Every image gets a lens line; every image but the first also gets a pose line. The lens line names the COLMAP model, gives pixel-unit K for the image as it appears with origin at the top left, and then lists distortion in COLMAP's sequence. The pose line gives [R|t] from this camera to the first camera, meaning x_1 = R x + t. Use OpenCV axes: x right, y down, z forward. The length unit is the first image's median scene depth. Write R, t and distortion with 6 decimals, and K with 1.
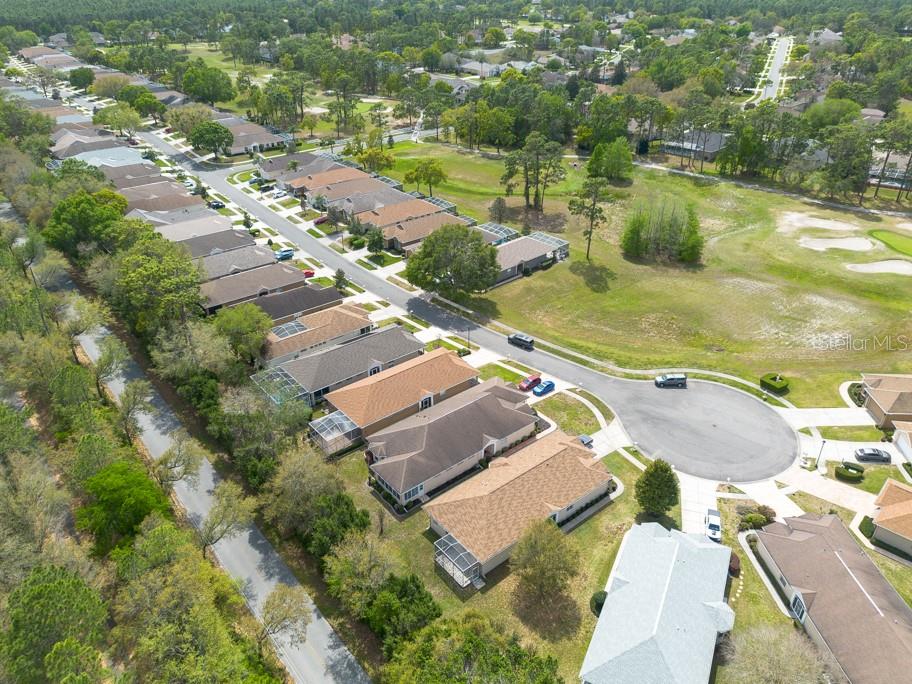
lens RADIAL K [[652.0, 0, 454.3], [0, 652.0, 341.3], [0, 0, 1]] dist [0.042739, -0.037486]
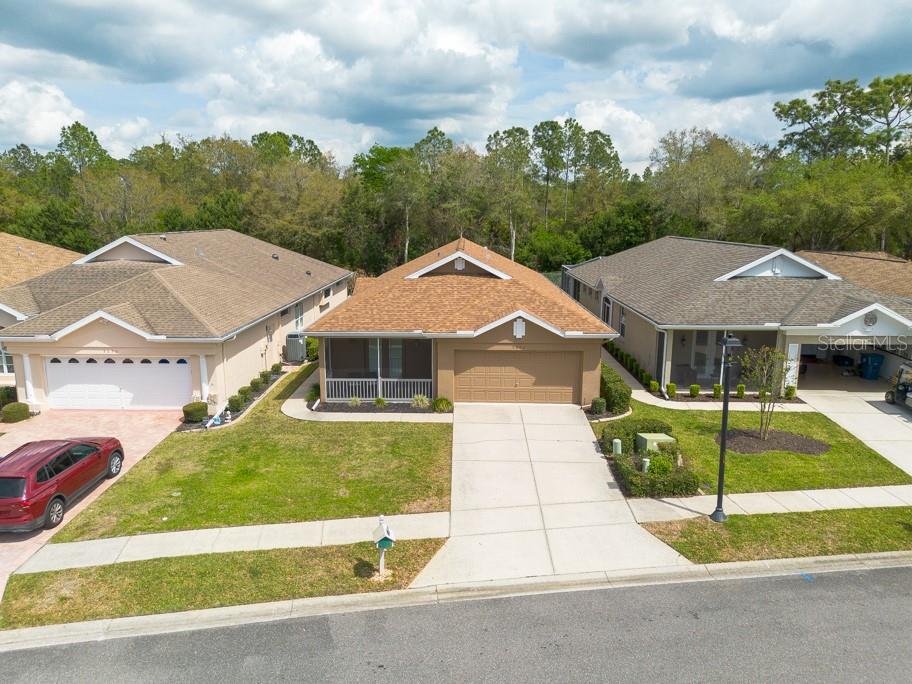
lens RADIAL K [[652.0, 0, 458.1], [0, 652.0, 343.2], [0, 0, 1]] dist [0.042739, -0.037486]
pose [[-0.638142, 0.155699, -0.754011, 0.145626], [-0.381780, 0.786462, 0.485512, -0.060212], [0.668595, 0.597692, -0.442431, 0.976001]]
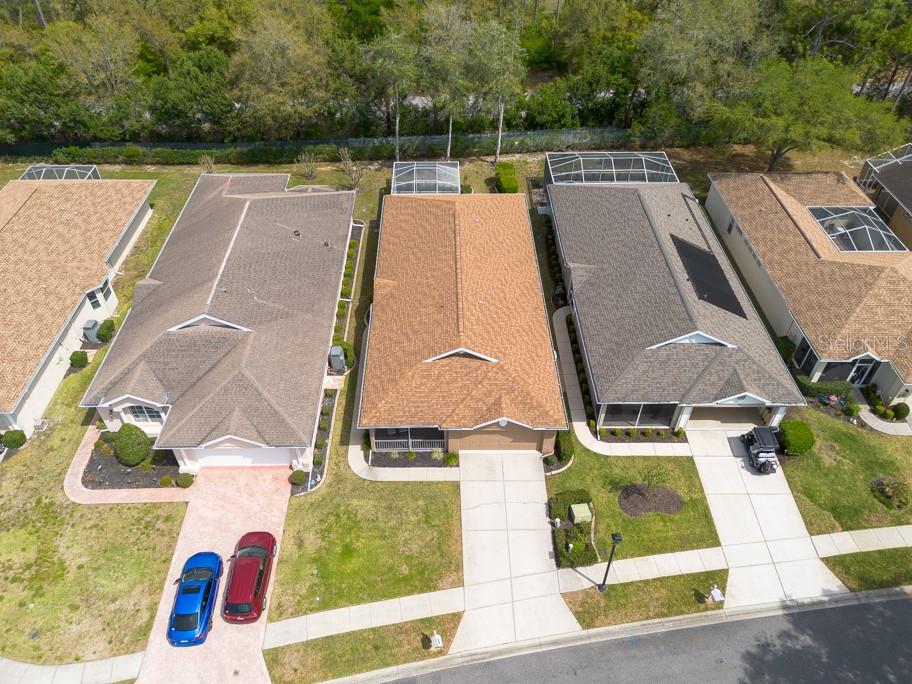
lens RADIAL K [[652.0, 0, 447.2], [0, 652.0, 355.2], [0, 0, 1]] dist [0.042739, -0.037486]
pose [[-0.620319, 0.549722, -0.559473, 0.148750], [-0.384137, 0.408971, 0.827757, -0.209549], [0.683845, 0.728387, -0.042524, 0.879943]]
